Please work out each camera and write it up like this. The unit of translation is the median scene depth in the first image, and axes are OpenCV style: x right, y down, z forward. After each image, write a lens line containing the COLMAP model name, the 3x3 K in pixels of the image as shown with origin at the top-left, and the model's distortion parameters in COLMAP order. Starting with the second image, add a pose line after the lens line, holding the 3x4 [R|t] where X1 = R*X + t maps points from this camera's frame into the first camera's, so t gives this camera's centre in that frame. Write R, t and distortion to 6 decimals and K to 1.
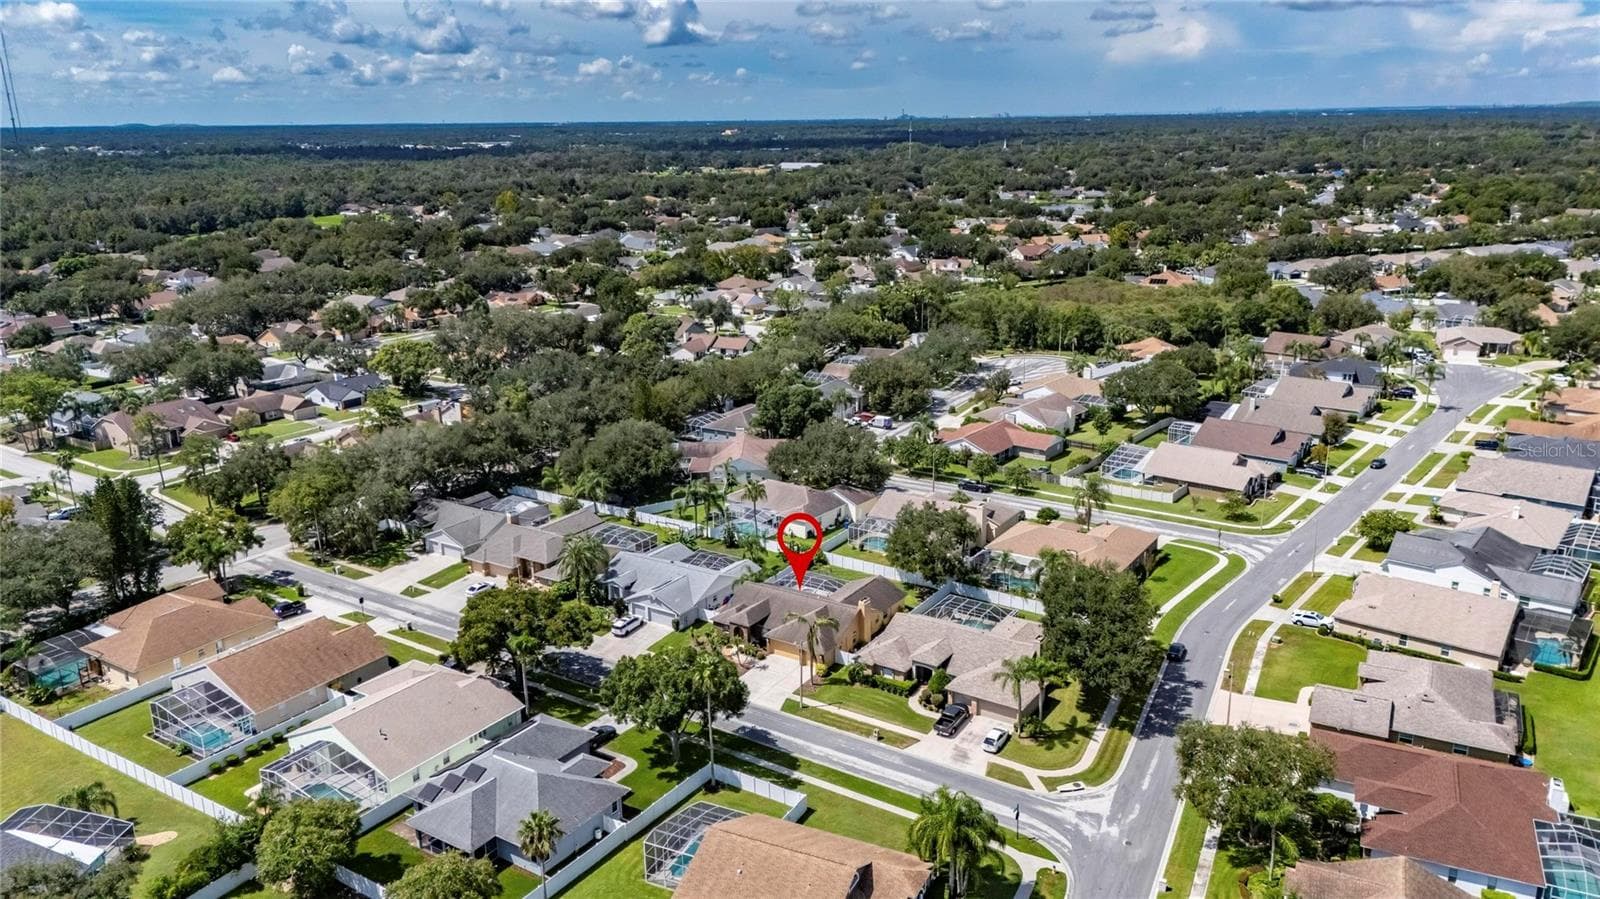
lens RADIAL K [[1171.3, 0, 796.2], [0, 1171.3, 433.6], [0, 0, 1]] dist [0.071717, -0.077045]
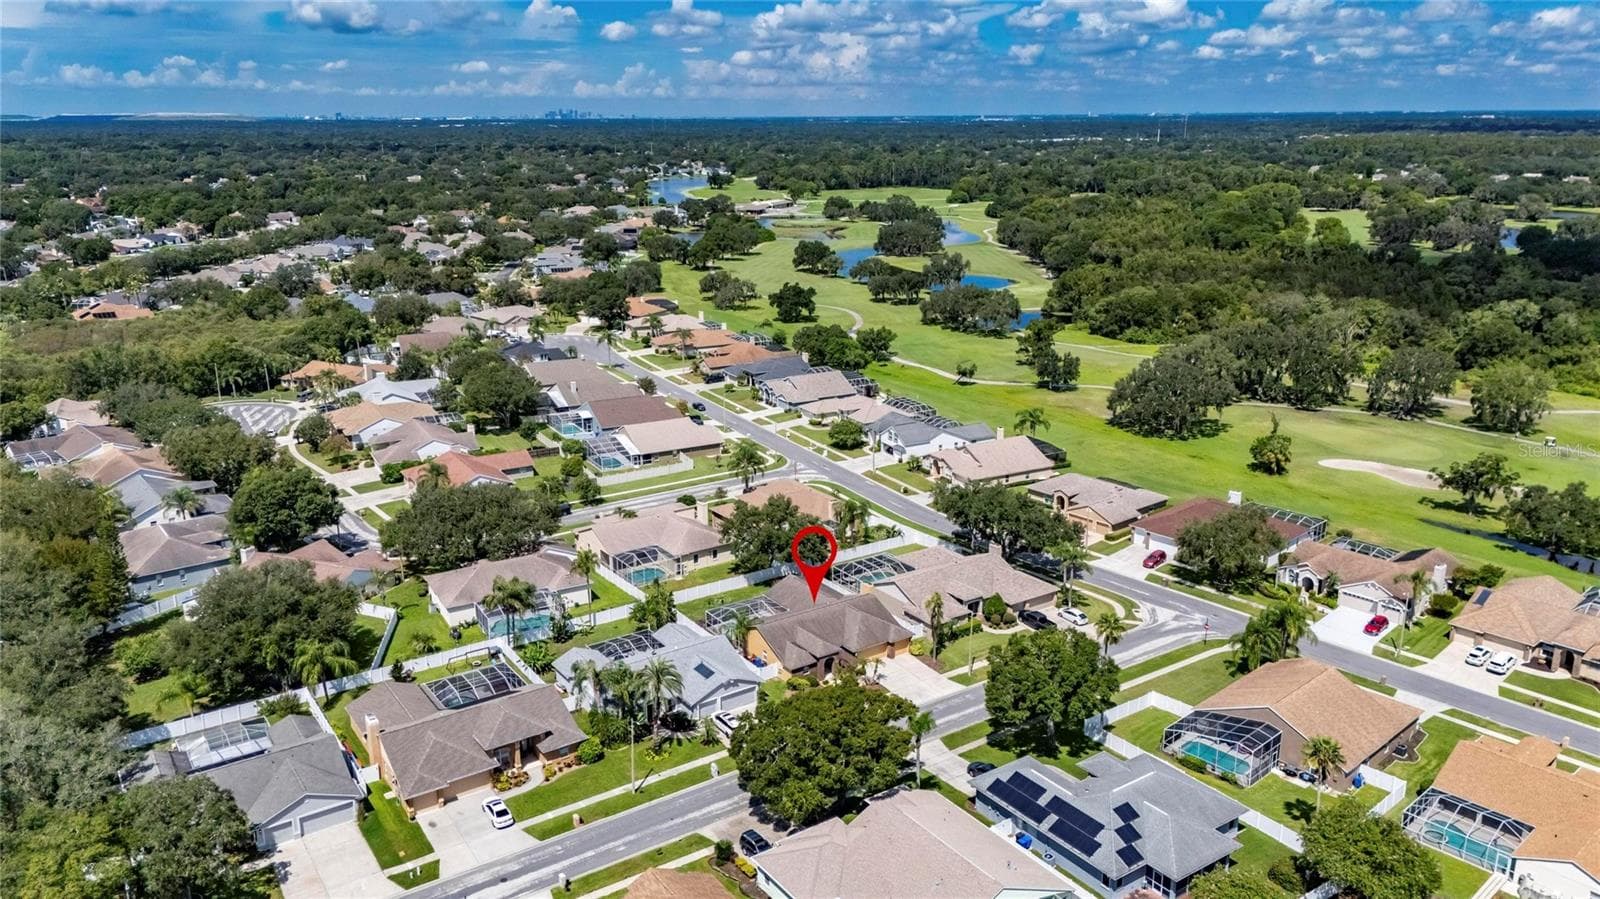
lens RADIAL K [[1171.3, 0, 802.8], [0, 1171.3, 450.8], [0, 0, 1]] dist [0.071717, -0.077045]
pose [[0.368333, -0.239243, 0.898384, -0.760279], [0.237437, 0.958484, 0.157900, -0.129701], [-0.898863, 0.155150, 0.409847, 0.538940]]
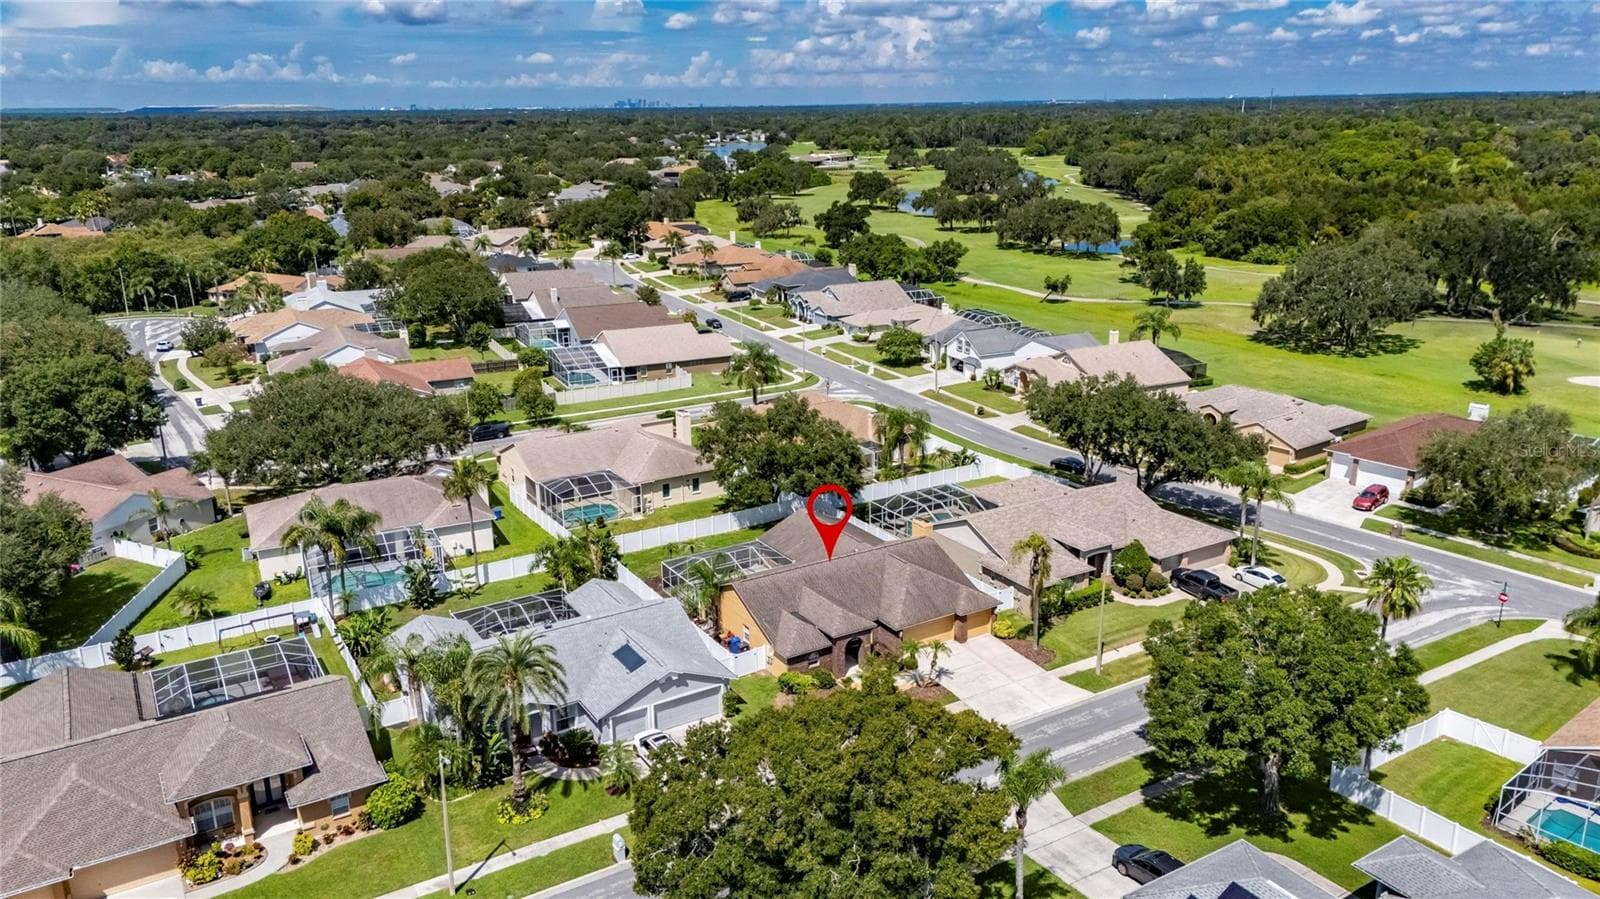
lens RADIAL K [[1171.3, 0, 801.4], [0, 1171.3, 454.4], [0, 0, 1]] dist [0.071717, -0.077045]
pose [[0.419994, -0.246974, 0.873275, -0.453034], [0.239720, 0.958272, 0.155721, -0.006251], [-0.875294, 0.143939, 0.461673, 0.670913]]
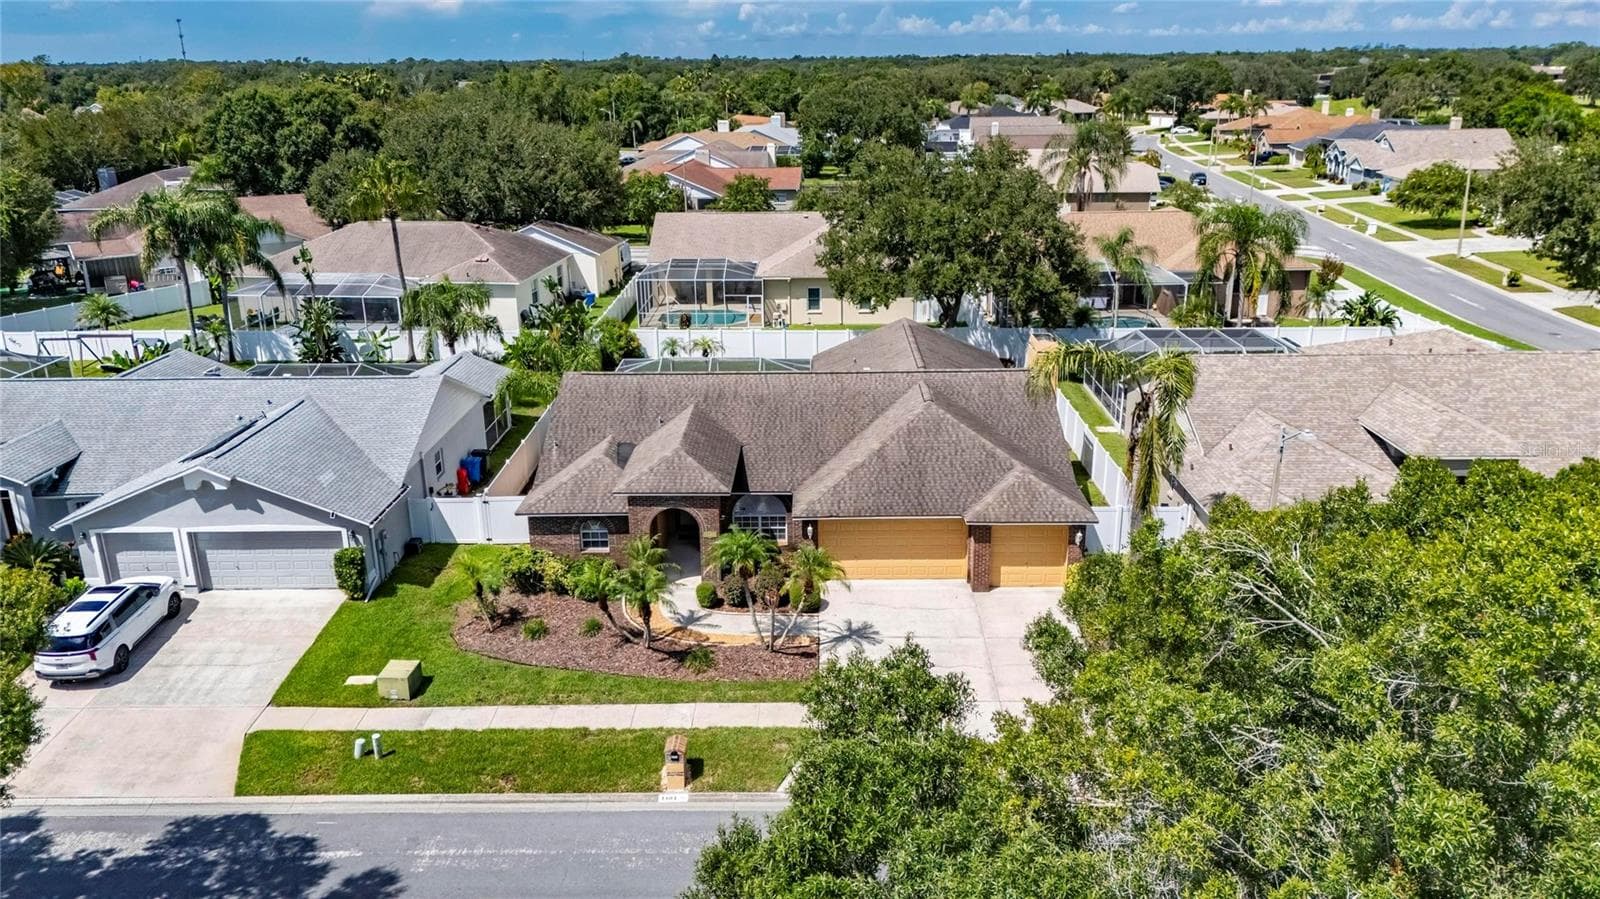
lens RADIAL K [[1171.3, 0, 799.1], [0, 1171.3, 455.9], [0, 0, 1]] dist [0.071717, -0.077045]
pose [[0.840637, -0.164944, 0.515871, -0.133850], [0.138058, 0.986291, 0.090384, 0.119667], [-0.523707, -0.004760, 0.851885, 0.688127]]
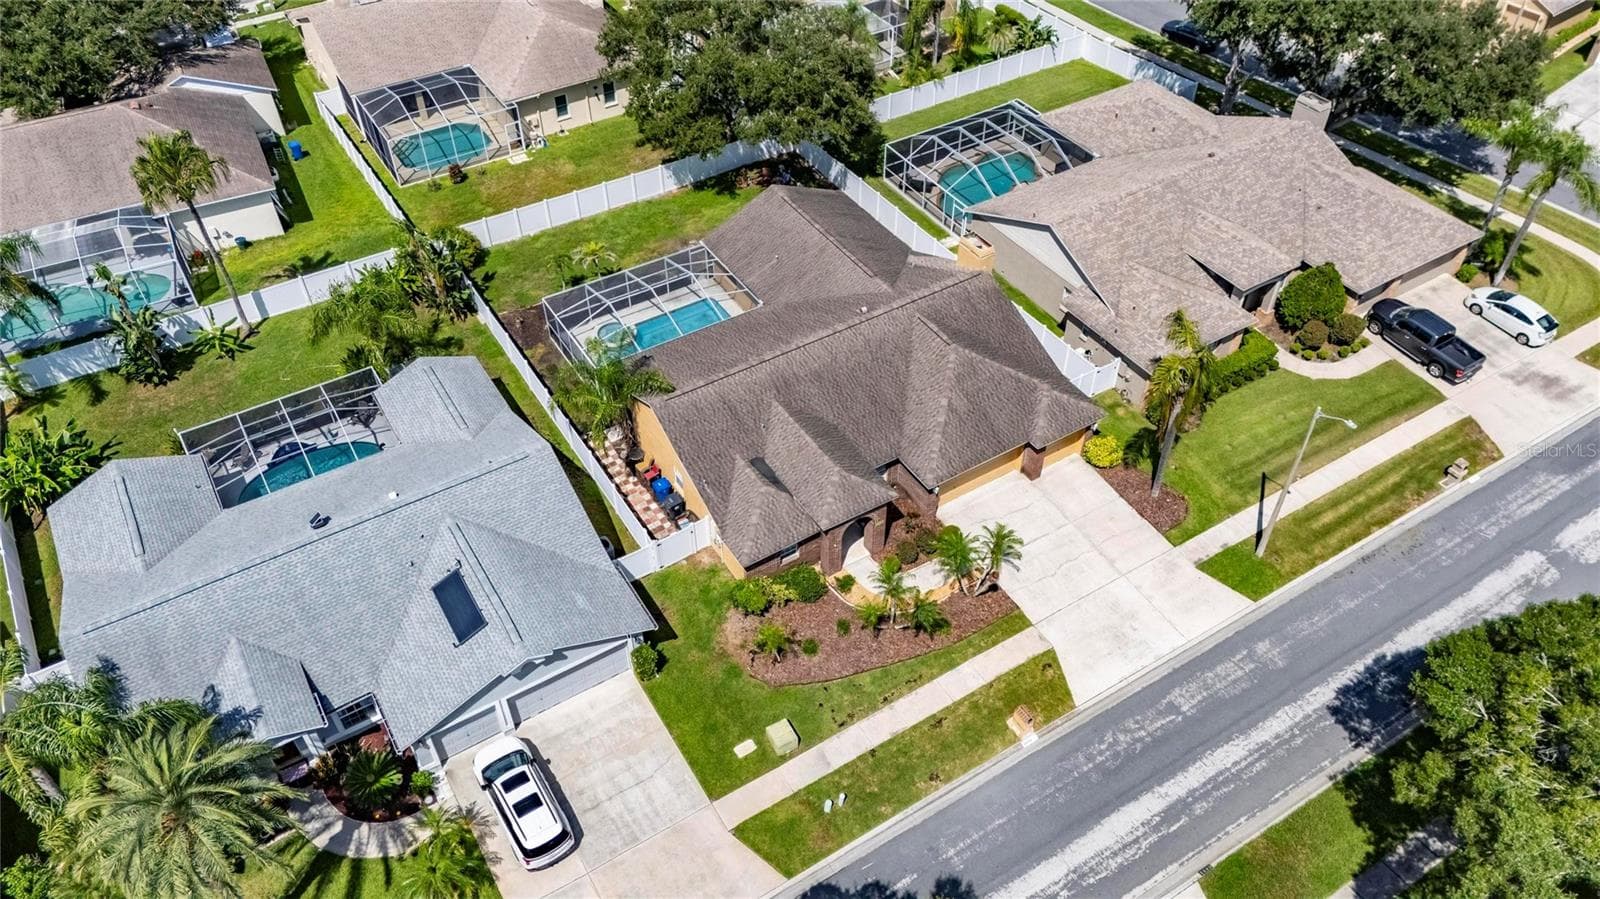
lens RADIAL K [[1171.3, 0, 799.8], [0, 1171.3, 450.2], [0, 0, 1]] dist [0.071717, -0.077045]
pose [[0.414743, -0.626721, 0.659703, -0.224046], [0.235073, 0.774183, 0.587691, -0.035333], [-0.879050, -0.088662, 0.468412, 0.766771]]
